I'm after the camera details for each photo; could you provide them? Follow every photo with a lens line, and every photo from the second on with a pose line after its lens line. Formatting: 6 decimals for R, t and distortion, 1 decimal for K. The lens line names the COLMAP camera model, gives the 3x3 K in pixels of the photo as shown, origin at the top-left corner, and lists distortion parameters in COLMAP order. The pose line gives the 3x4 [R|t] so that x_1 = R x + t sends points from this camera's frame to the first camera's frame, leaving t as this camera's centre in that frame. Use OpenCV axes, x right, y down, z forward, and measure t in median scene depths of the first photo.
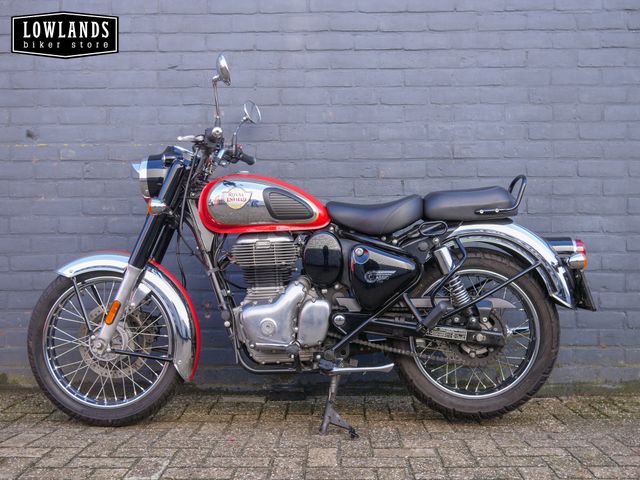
lens RADIAL K [[733.7, 0, 321.4], [0, 733.7, 240.1], [0, 0, 1]] dist [-0.003077, 0.000000]
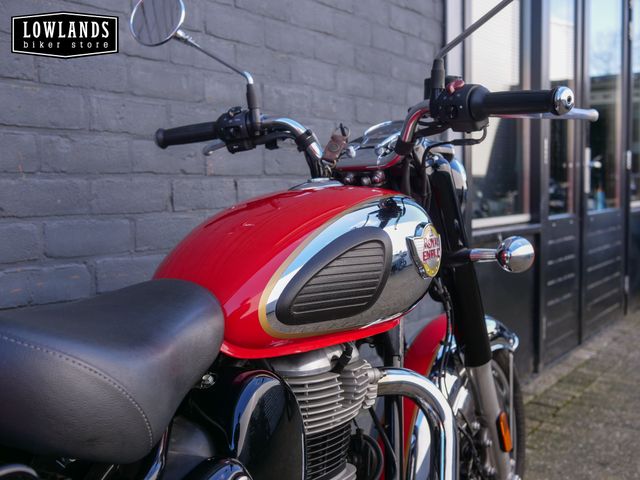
lens RADIAL K [[733.7, 0, 320.9], [0, 733.7, 237.7], [0, 0, 1]] dist [-0.003077, 0.000000]
pose [[0.557496, -0.058599, 0.828109, -0.364968], [-0.006464, 0.997169, 0.074914, -0.092082], [-0.830155, -0.047117, 0.555539, 0.733440]]
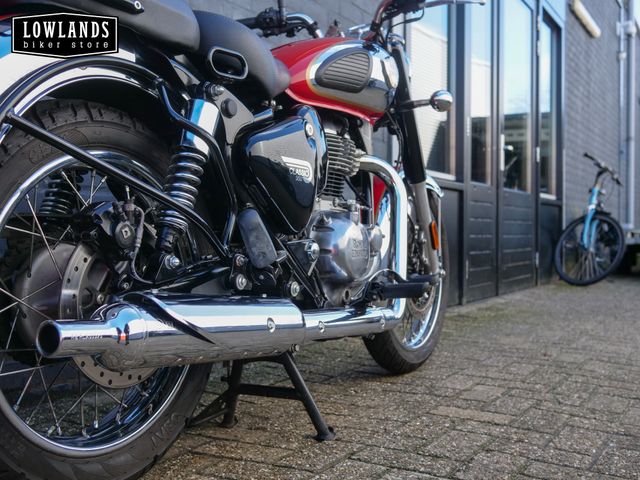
lens RADIAL K [[733.7, 0, 316.0], [0, 733.7, 235.9], [0, 0, 1]] dist [-0.003077, 0.000000]
pose [[0.486967, 0.005809, 0.873401, -0.630109], [-0.025996, 0.999631, 0.007845, 0.084787], [-0.873034, -0.026526, 0.486938, 0.631401]]
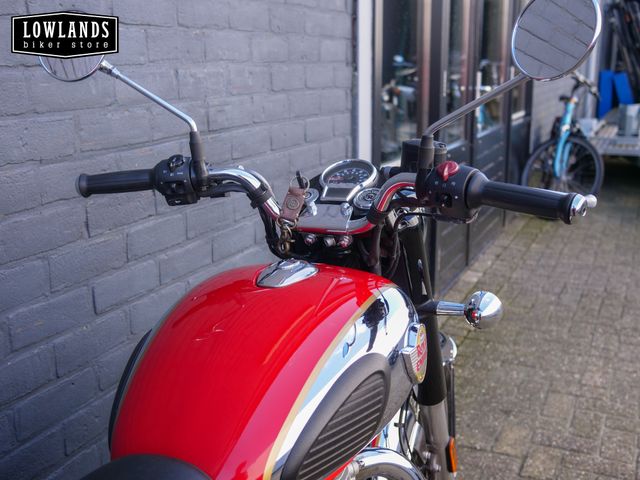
lens RADIAL K [[733.7, 0, 319.1], [0, 733.7, 234.4], [0, 0, 1]] dist [-0.003077, 0.000000]
pose [[0.399326, -0.211809, 0.892007, -0.338214], [-0.011539, 0.971709, 0.235900, -0.192559], [-0.916736, -0.104494, 0.385585, 0.811547]]
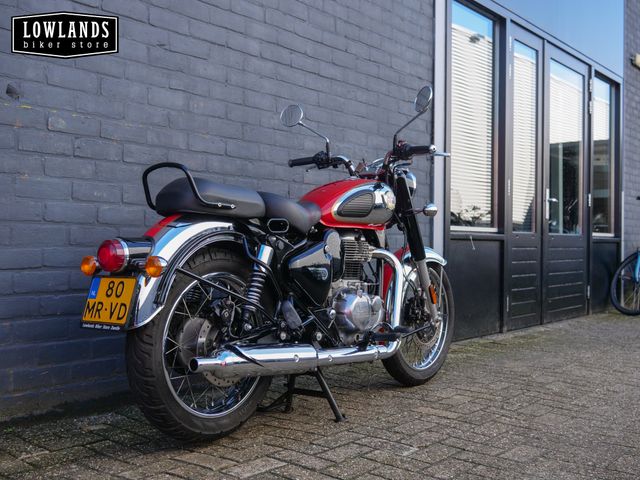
lens RADIAL K [[733.7, 0, 320.4], [0, 733.7, 239.7], [0, 0, 1]] dist [-0.003077, 0.000000]
pose [[0.613603, 0.016117, 0.789450, -0.932646], [-0.030846, 0.999518, 0.003570, -0.001608], [-0.789012, -0.026542, 0.613804, 0.316020]]
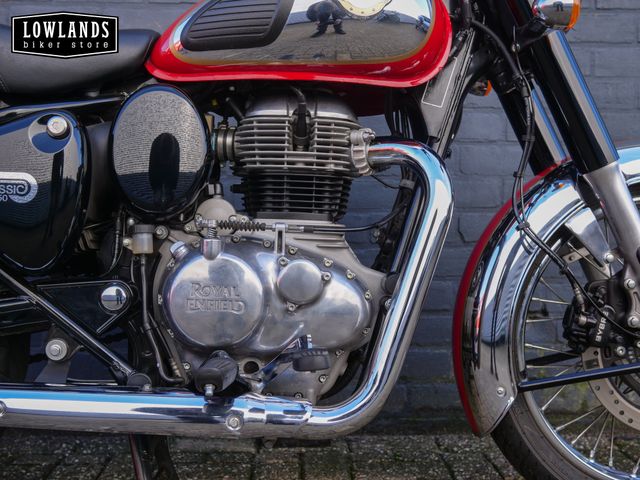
lens RADIAL K [[761.9, 0, 321.1], [0, 761.9, 234.7], [0, 0, 1]] dist [0.001842, 0.000000]
pose [[0.998748, 0.008442, 0.049310, -0.064400], [-0.009617, 0.999674, 0.023632, 0.055766], [-0.049095, -0.024076, 0.998504, 0.492633]]
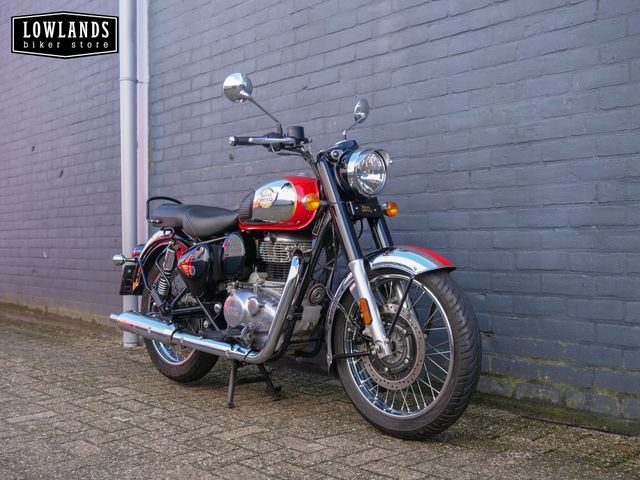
lens RADIAL K [[733.7, 0, 319.8], [0, 733.7, 237.4], [0, 0, 1]] dist [-0.003077, 0.000000]
pose [[0.689554, -0.007252, -0.724198, 0.750669], [0.017326, 0.999829, 0.006485, -0.009554], [0.724027, -0.017019, 0.689562, 0.255326]]
